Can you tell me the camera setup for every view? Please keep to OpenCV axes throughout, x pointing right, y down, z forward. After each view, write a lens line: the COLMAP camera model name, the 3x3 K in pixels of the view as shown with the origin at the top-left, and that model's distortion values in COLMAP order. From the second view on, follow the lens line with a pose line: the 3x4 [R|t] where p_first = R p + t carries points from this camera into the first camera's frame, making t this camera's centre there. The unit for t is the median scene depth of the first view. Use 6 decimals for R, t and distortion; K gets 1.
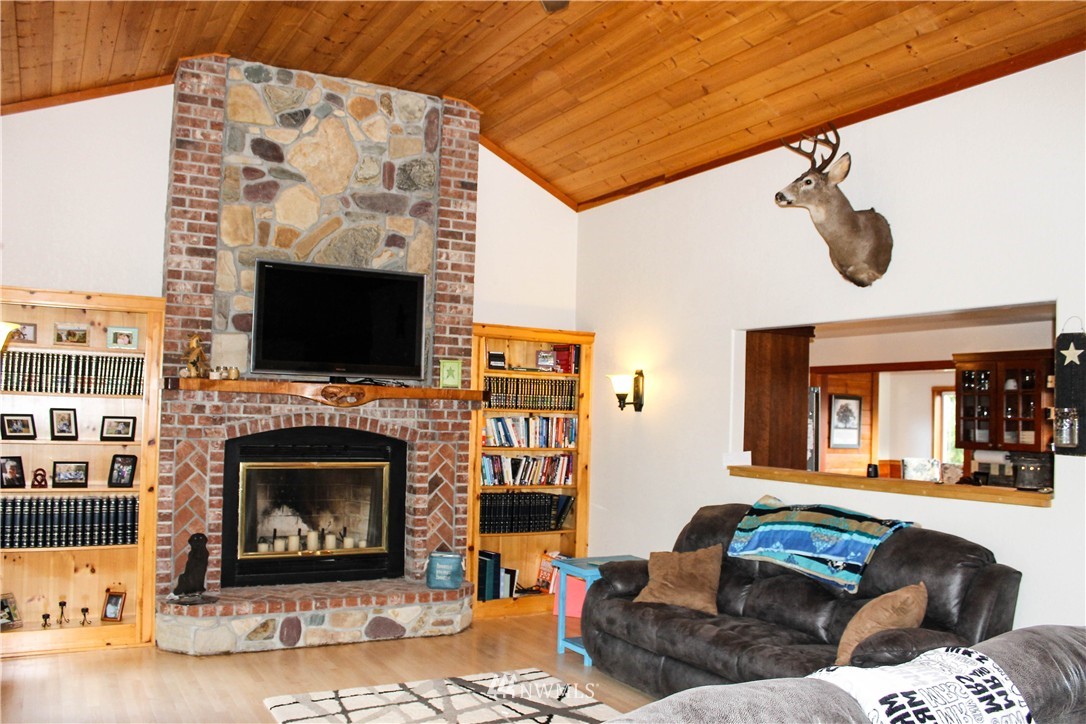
lens RADIAL K [[911.0, 0, 543.0], [0, 911.0, 362.0], [0, 0, 1]] dist [-0.150302, 0.134875]
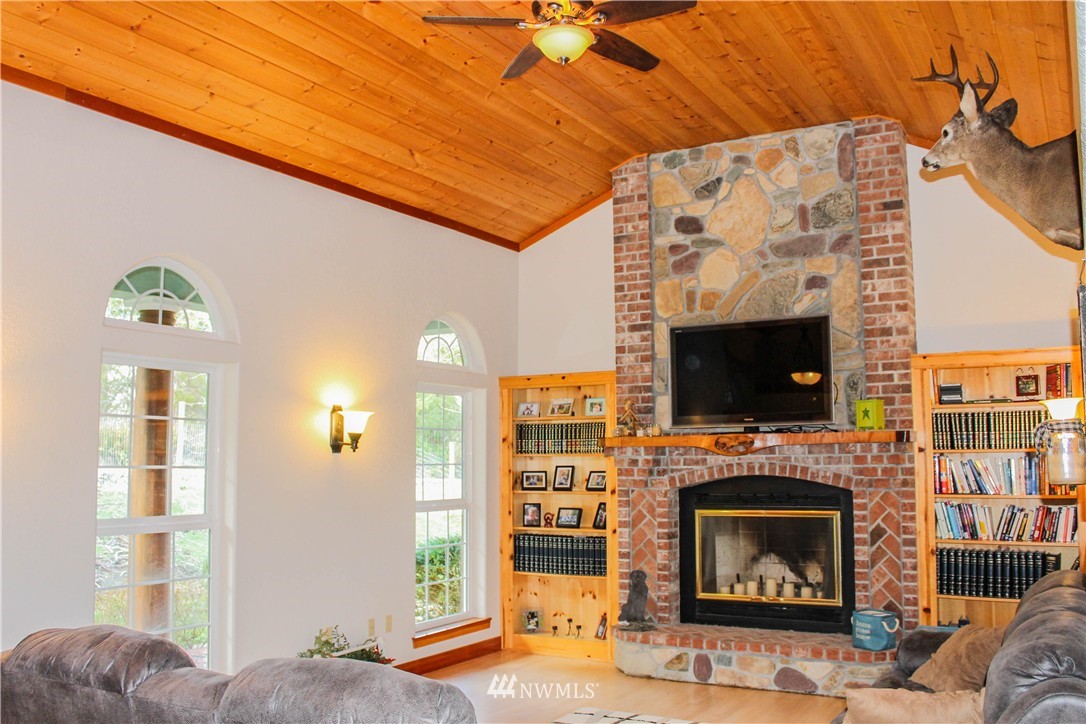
lens RADIAL K [[978.8, 0, 543.0], [0, 978.8, 362.0], [0, 0, 1]] dist [-0.107111, 0.013088]
pose [[0.508717, -0.115236, -0.853187, 0.601454], [0.068368, 0.993279, -0.093393, 0.030293], [0.858215, -0.010821, 0.513176, 0.225161]]
